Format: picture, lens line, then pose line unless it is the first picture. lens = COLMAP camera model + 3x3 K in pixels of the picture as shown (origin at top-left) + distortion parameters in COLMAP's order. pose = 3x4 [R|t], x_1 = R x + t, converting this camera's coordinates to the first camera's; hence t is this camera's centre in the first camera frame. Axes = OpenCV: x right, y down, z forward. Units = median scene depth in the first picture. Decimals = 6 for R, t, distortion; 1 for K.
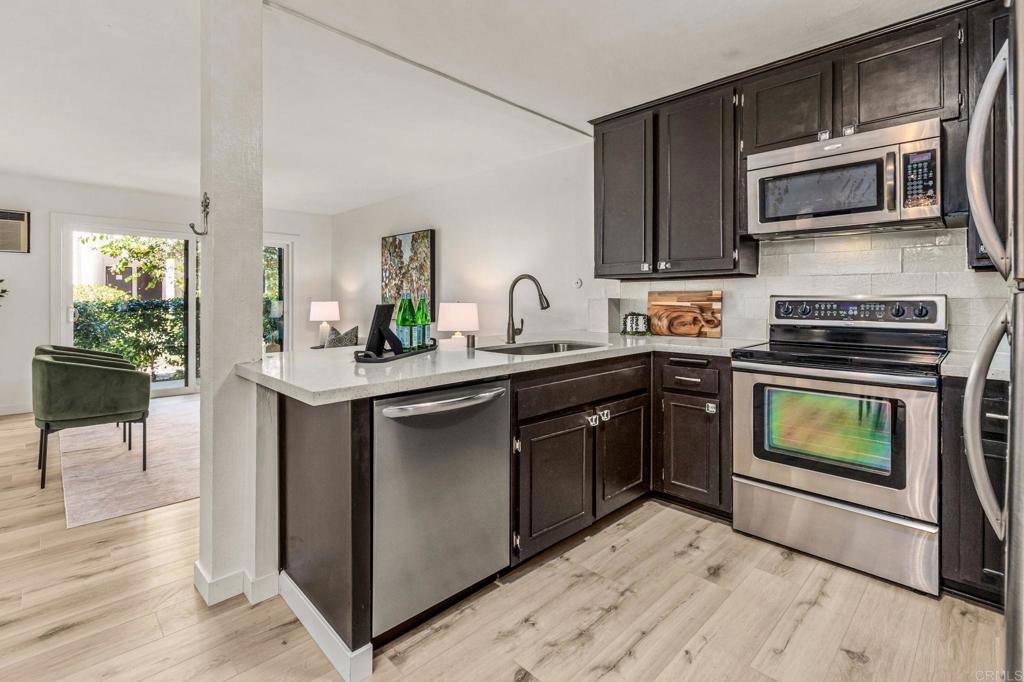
lens RADIAL K [[471.8, 0, 507.7], [0, 471.8, 296.7], [0, 0, 1]] dist [0.000686, 0.000149]
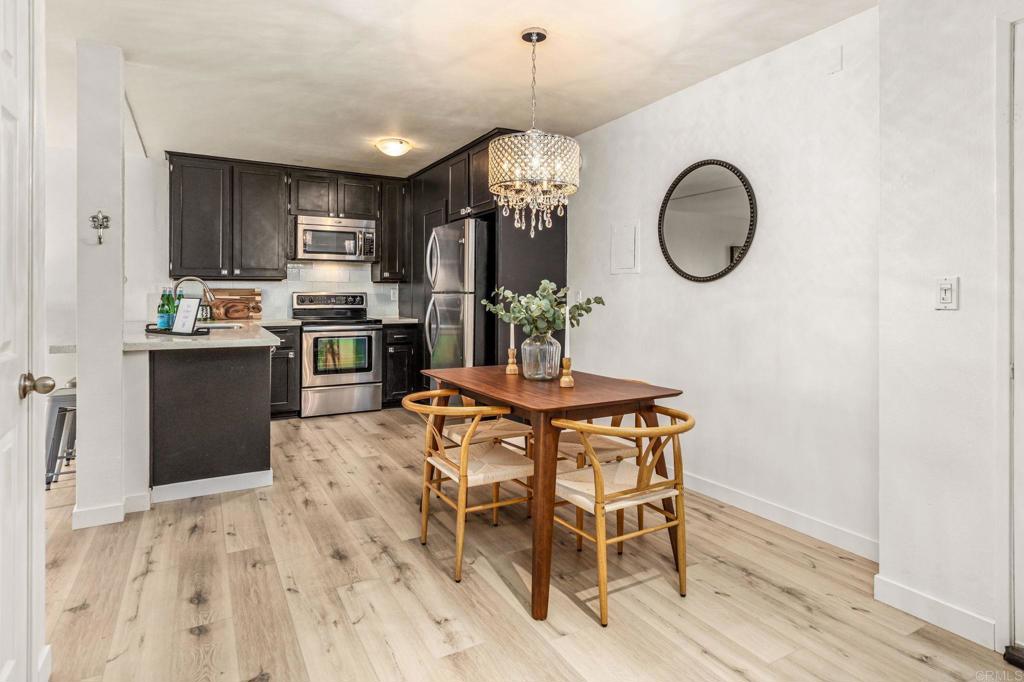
lens RADIAL K [[555.9, 0, 511.0], [0, 555.9, 296.0], [0, 0, 1]] dist [-0.002985, 0.000080]
pose [[0.254610, -0.001303, 0.967043, -1.359075], [-0.008884, 0.999954, 0.003686, -0.003957], [-0.967003, -0.009530, 0.254586, -0.339997]]
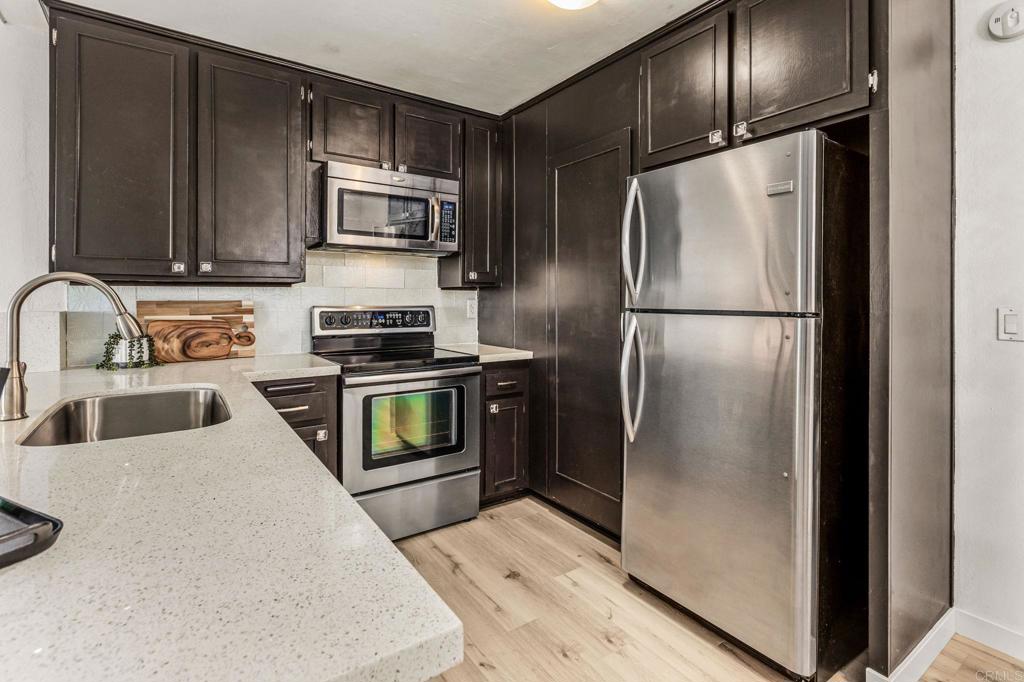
lens RADIAL K [[490.9, 0, 505.7], [0, 490.9, 299.3], [0, 0, 1]] dist [-0.002178, -0.000005]
pose [[0.171186, 0.001709, 0.985237, -0.406887], [-0.006220, 0.999980, -0.000654, -0.021201], [-0.985219, -0.006017, 0.171193, 0.481604]]
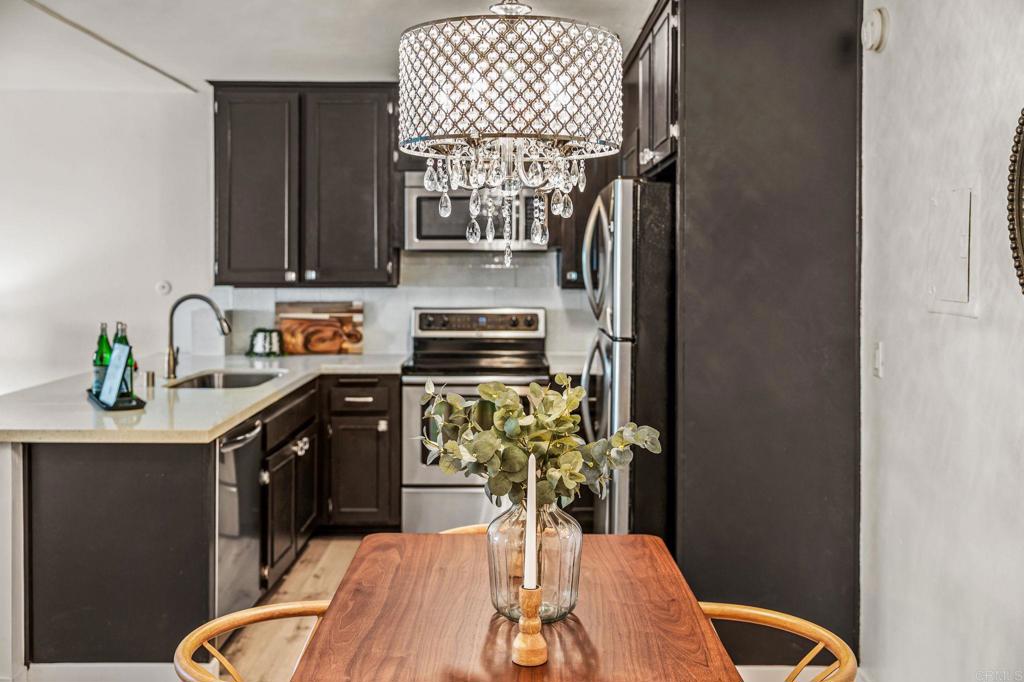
lens RADIAL K [[998.7, 0, 508.7], [0, 998.7, 267.5], [0, 0, 1]] dist [-0.008924, 0.001939]
pose [[0.698925, -0.002355, 0.715191, -0.868018], [-0.006966, 0.999925, 0.010100, -0.119277], [-0.715161, -0.012041, 0.698856, -0.649246]]
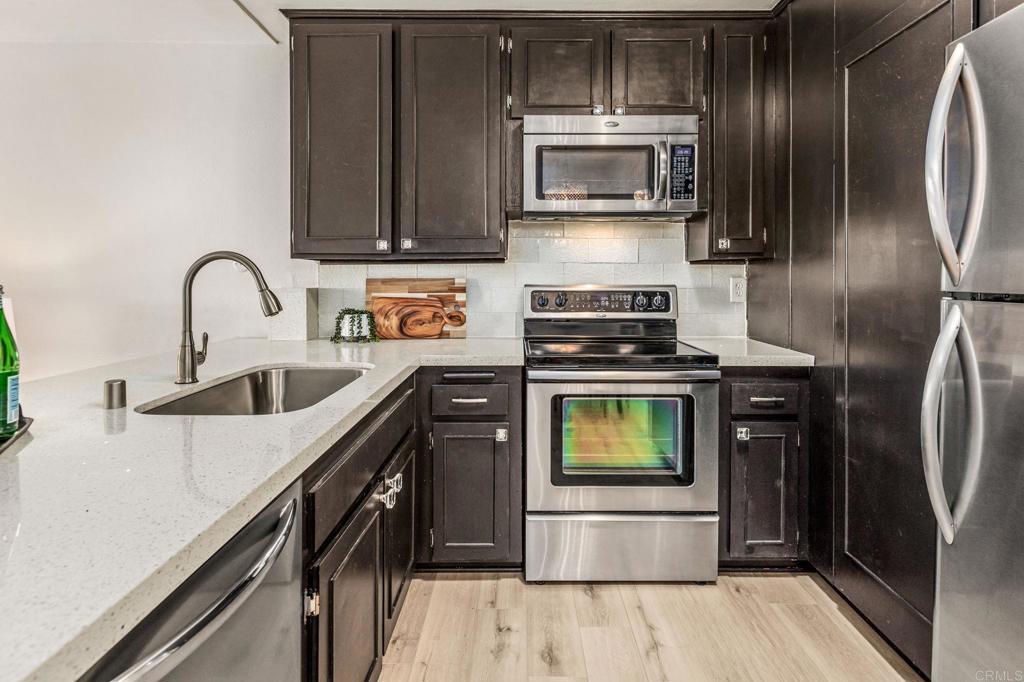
lens RADIAL K [[546.7, 0, 513.0], [0, 546.7, 281.2], [0, 0, 1]] dist [-0.000523, 0.000396]
pose [[0.703212, -0.003148, 0.710973, -0.178514], [-0.004033, 0.999956, 0.008416, -0.019548], [-0.710969, -0.008785, 0.703169, 0.351072]]
